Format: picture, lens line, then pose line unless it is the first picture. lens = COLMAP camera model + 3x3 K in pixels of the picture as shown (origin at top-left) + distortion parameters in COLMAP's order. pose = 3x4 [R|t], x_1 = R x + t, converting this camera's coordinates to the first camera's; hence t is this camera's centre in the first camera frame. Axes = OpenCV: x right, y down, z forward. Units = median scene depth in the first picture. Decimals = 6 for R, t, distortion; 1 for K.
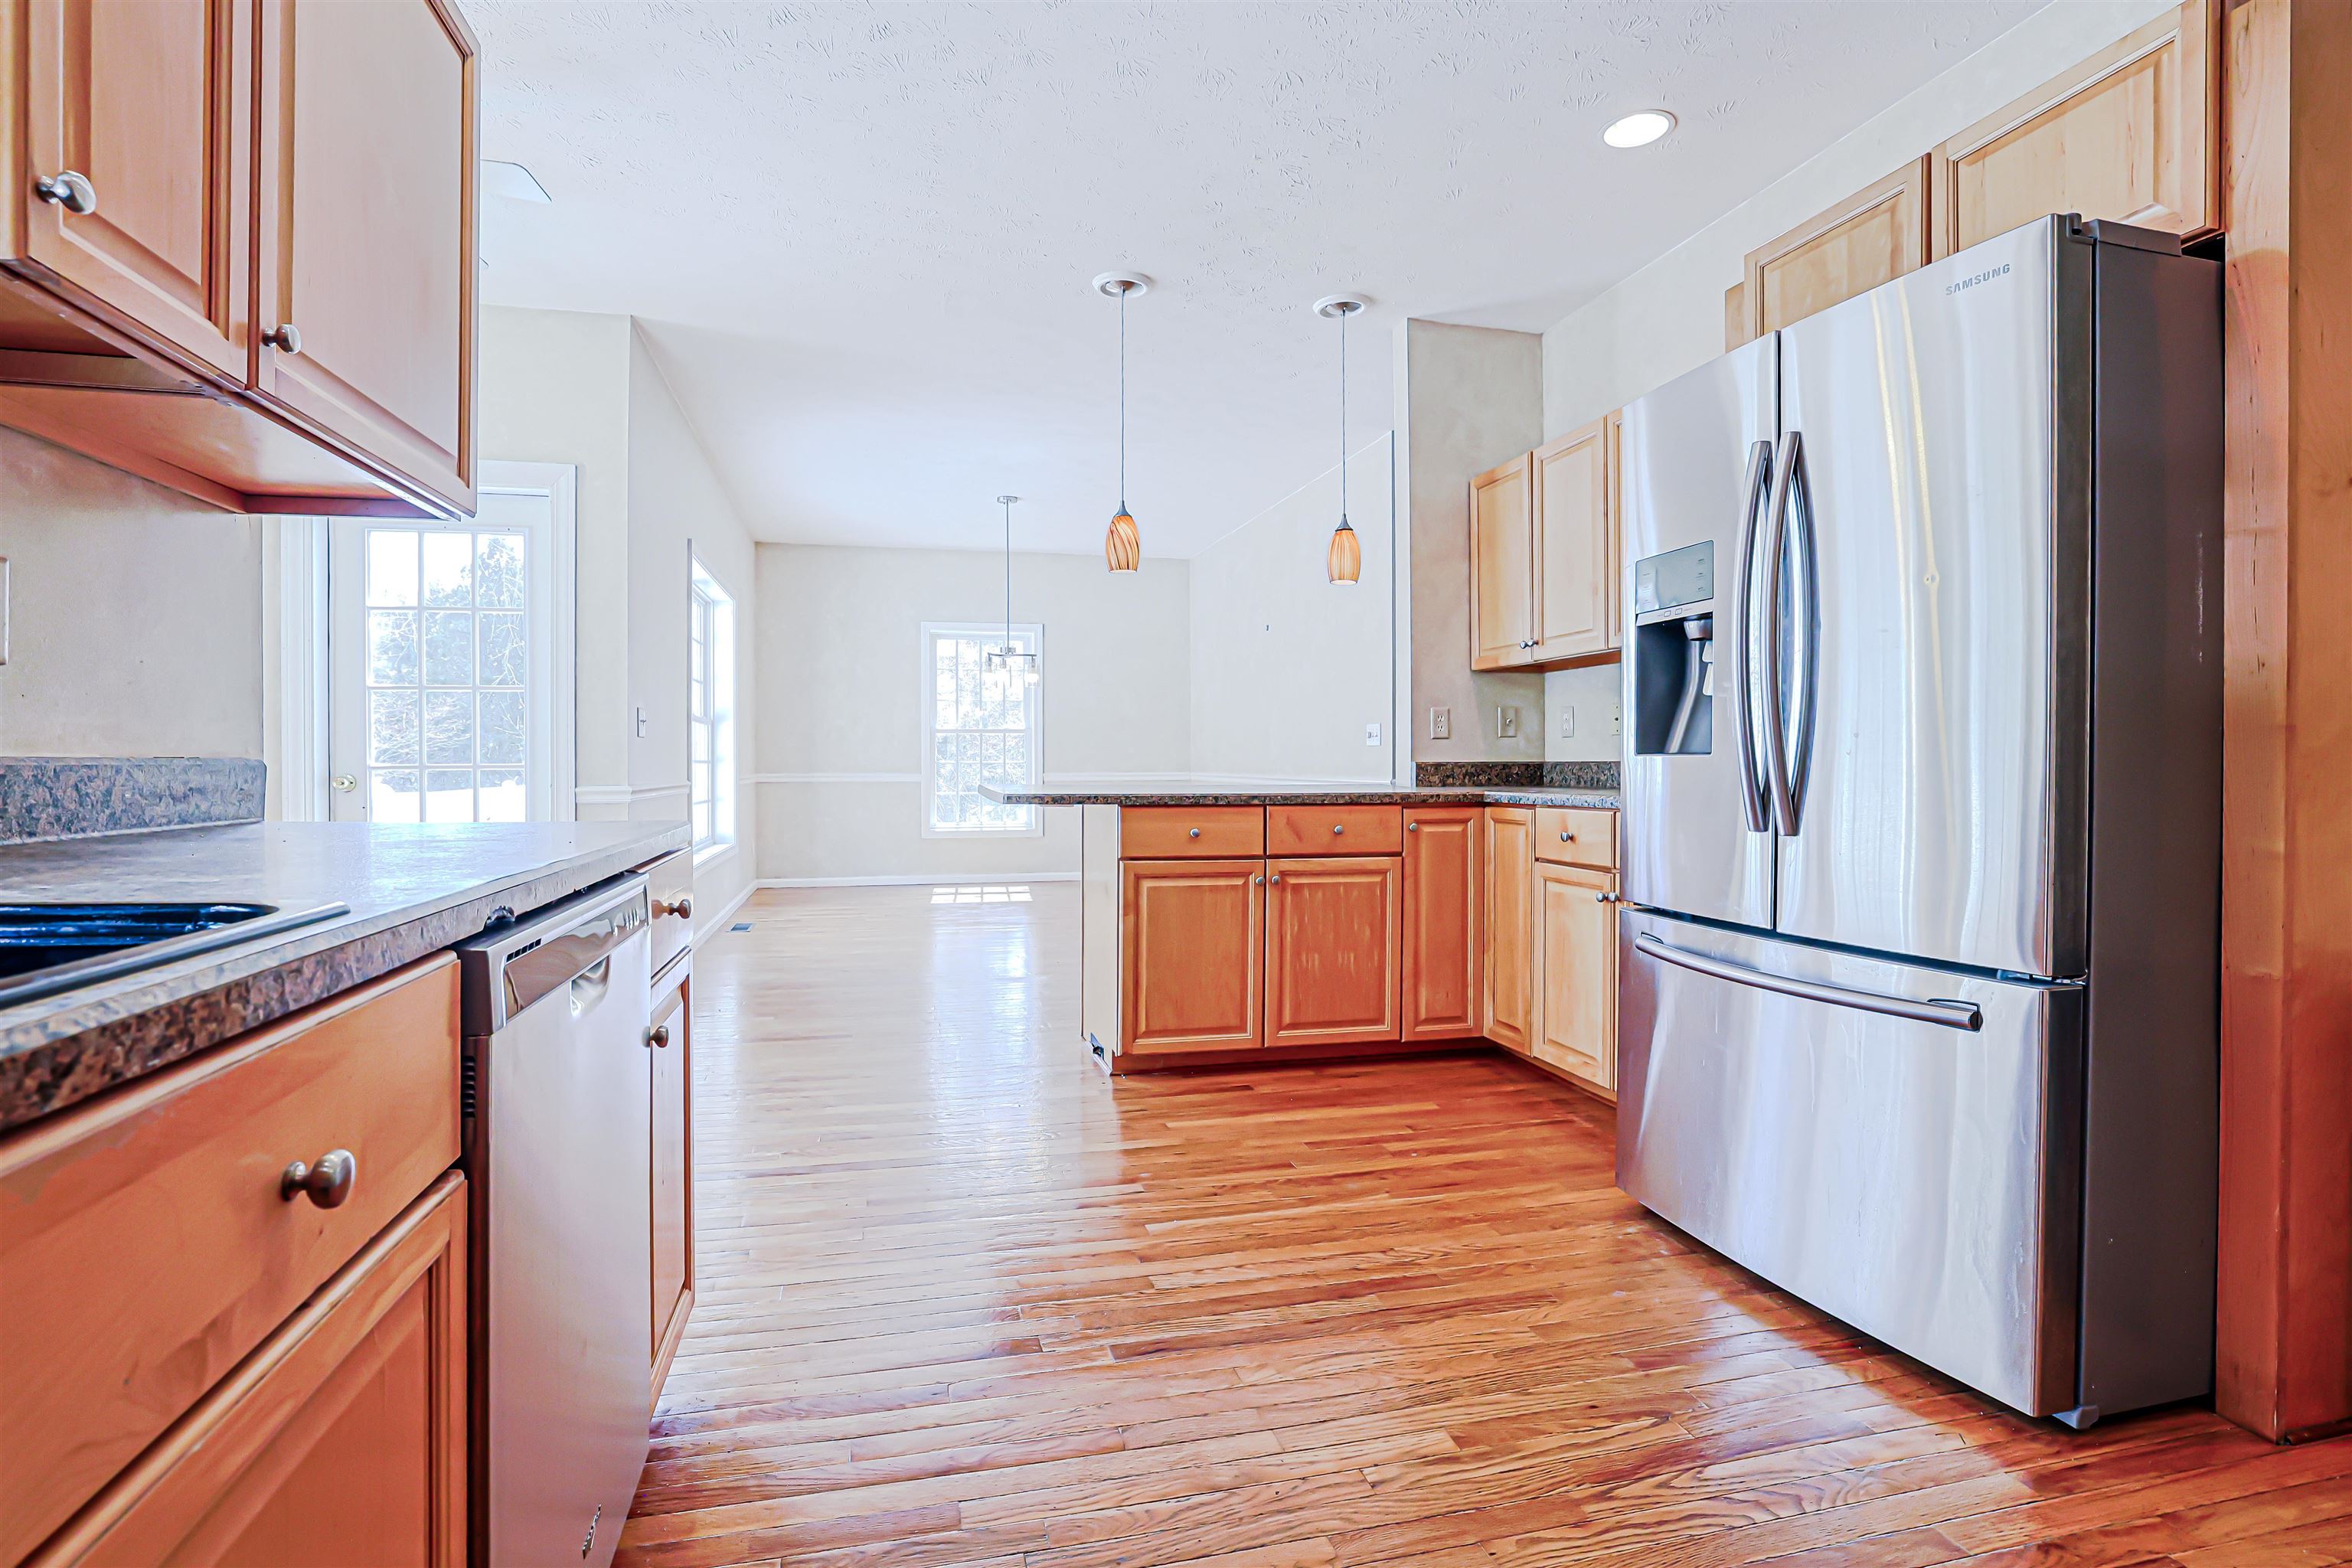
lens RADIAL K [[1057.9, 0, 1148.1], [0, 1057.9, 784.0], [0, 0, 1]] dist [-0.003450, 0.000012]
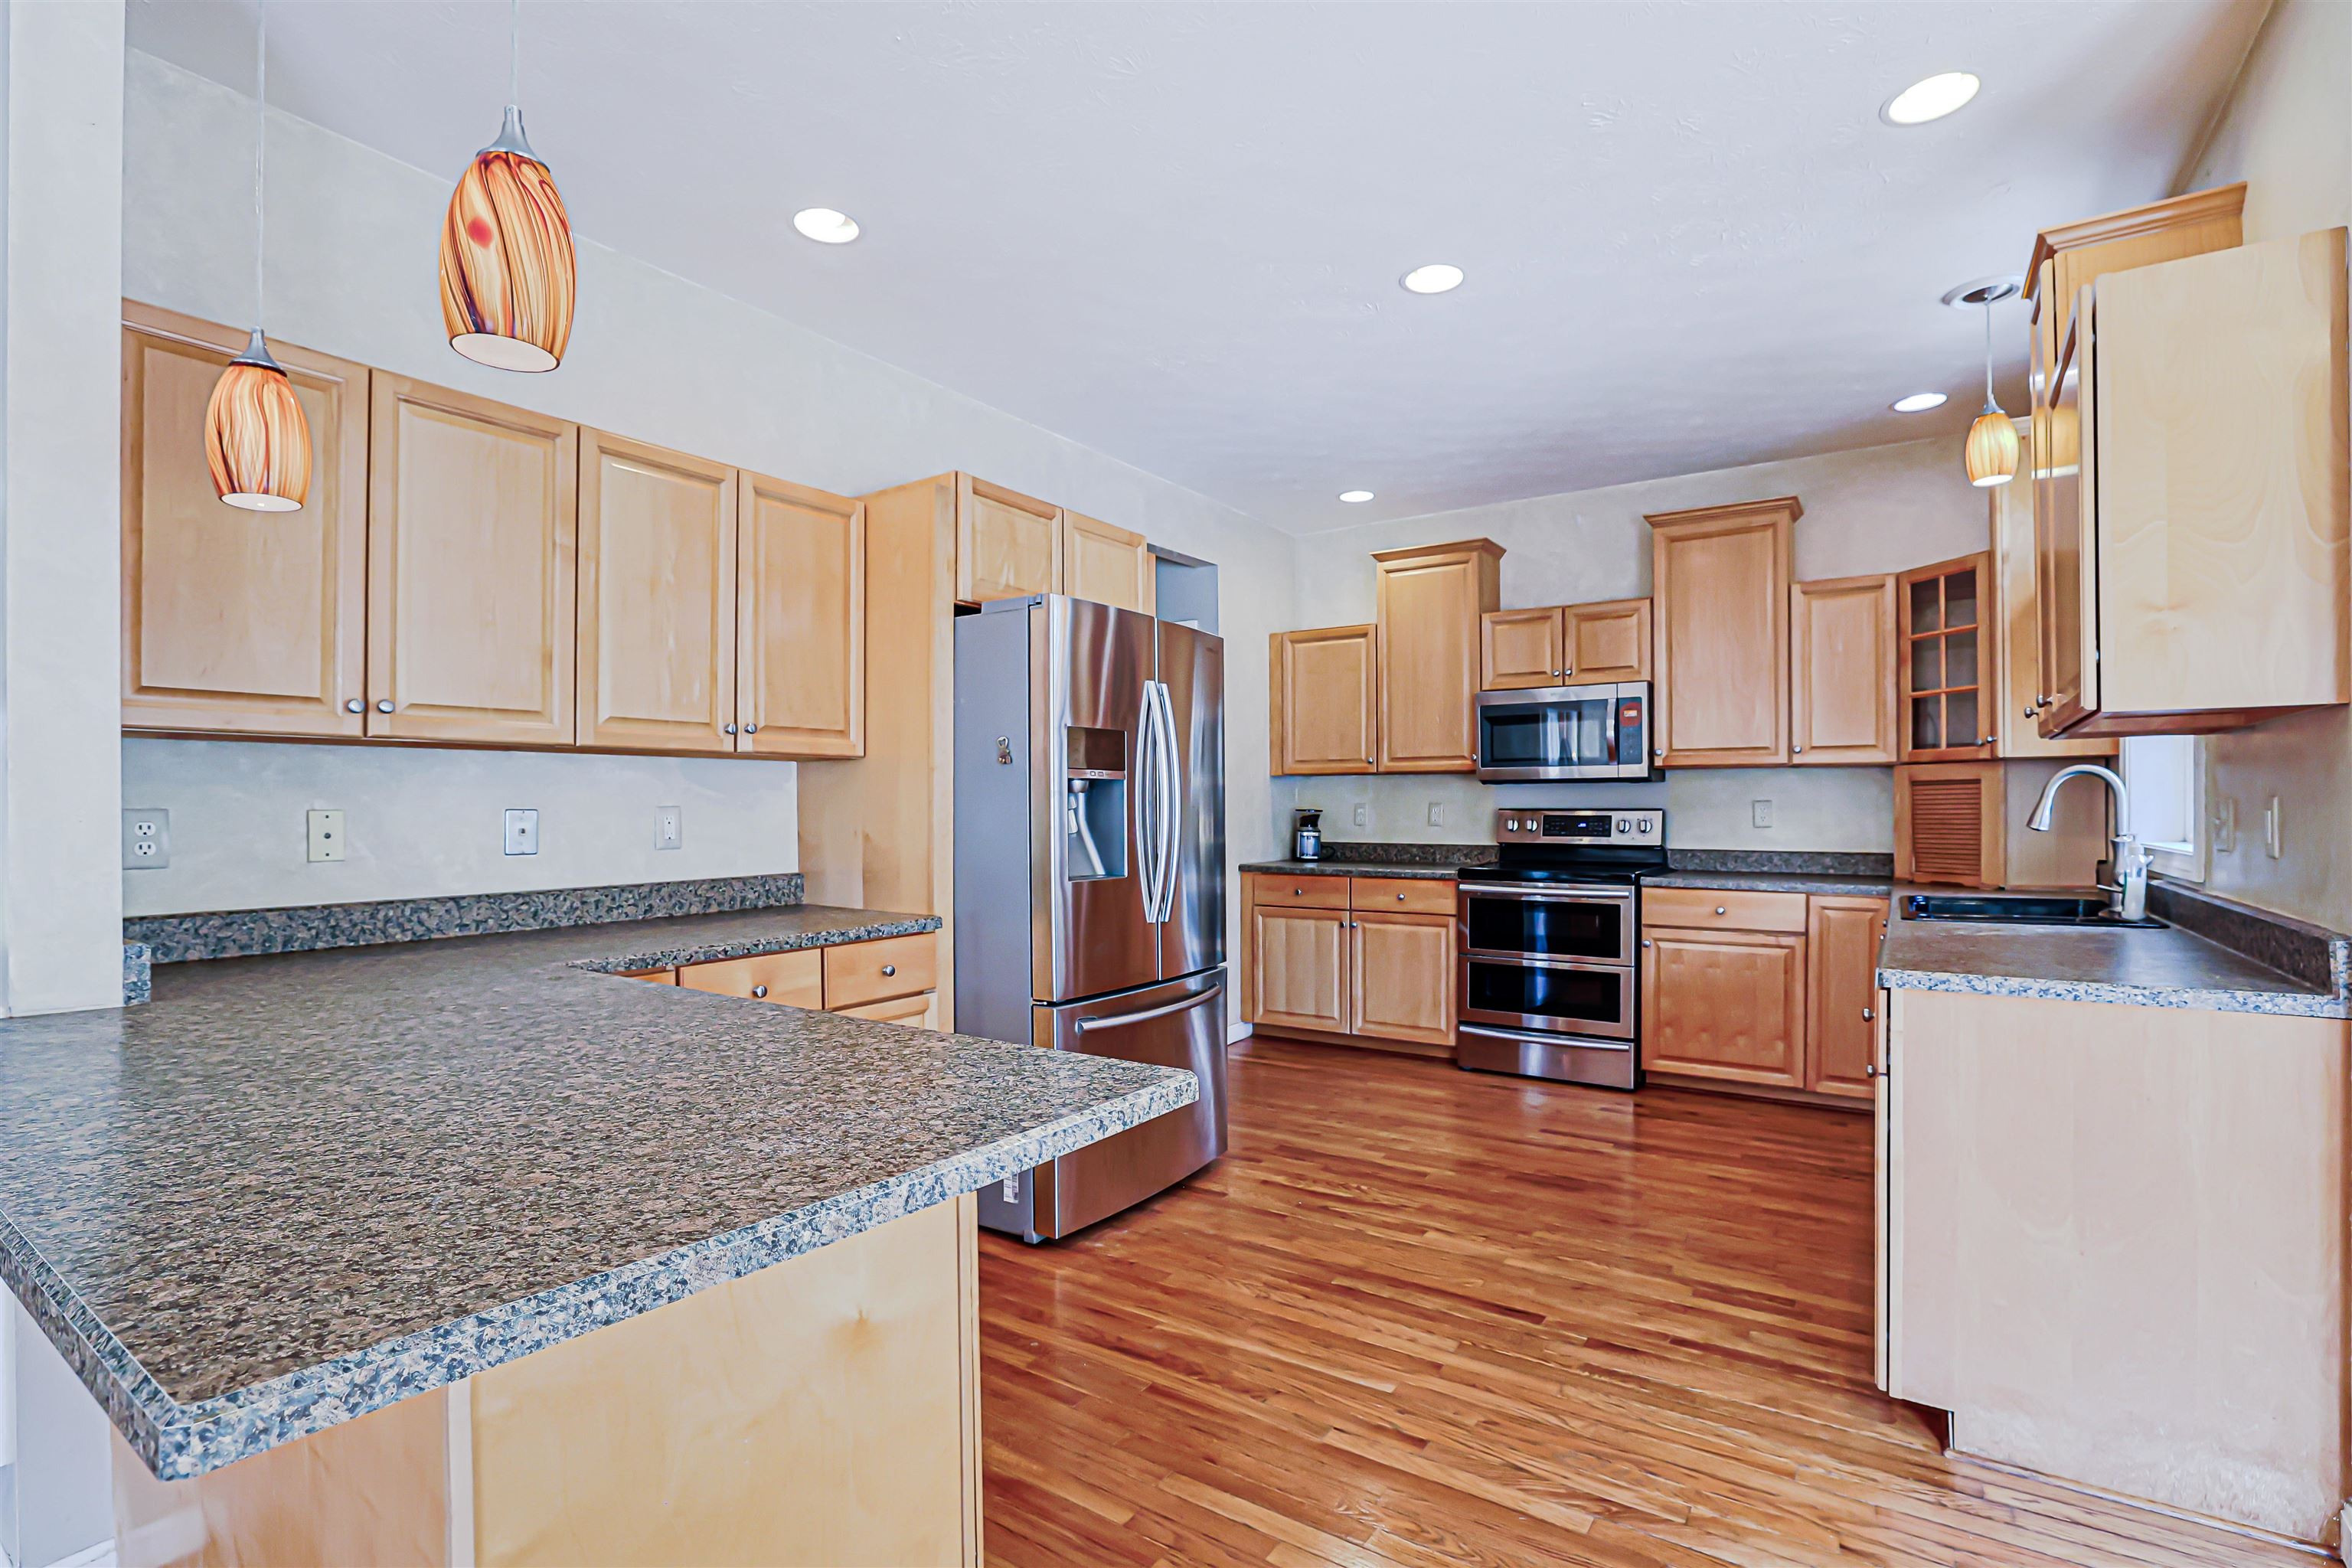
lens RADIAL K [[1115.4, 0, 1212.8], [0, 1115.4, 807.1], [0, 0, 1]] dist [-0.048889, 0.000248]
pose [[-0.676811, -0.005823, 0.736133, -0.641415], [0.017394, 0.999563, 0.023900, -0.146792], [-0.735951, 0.028980, -0.676414, 1.816741]]
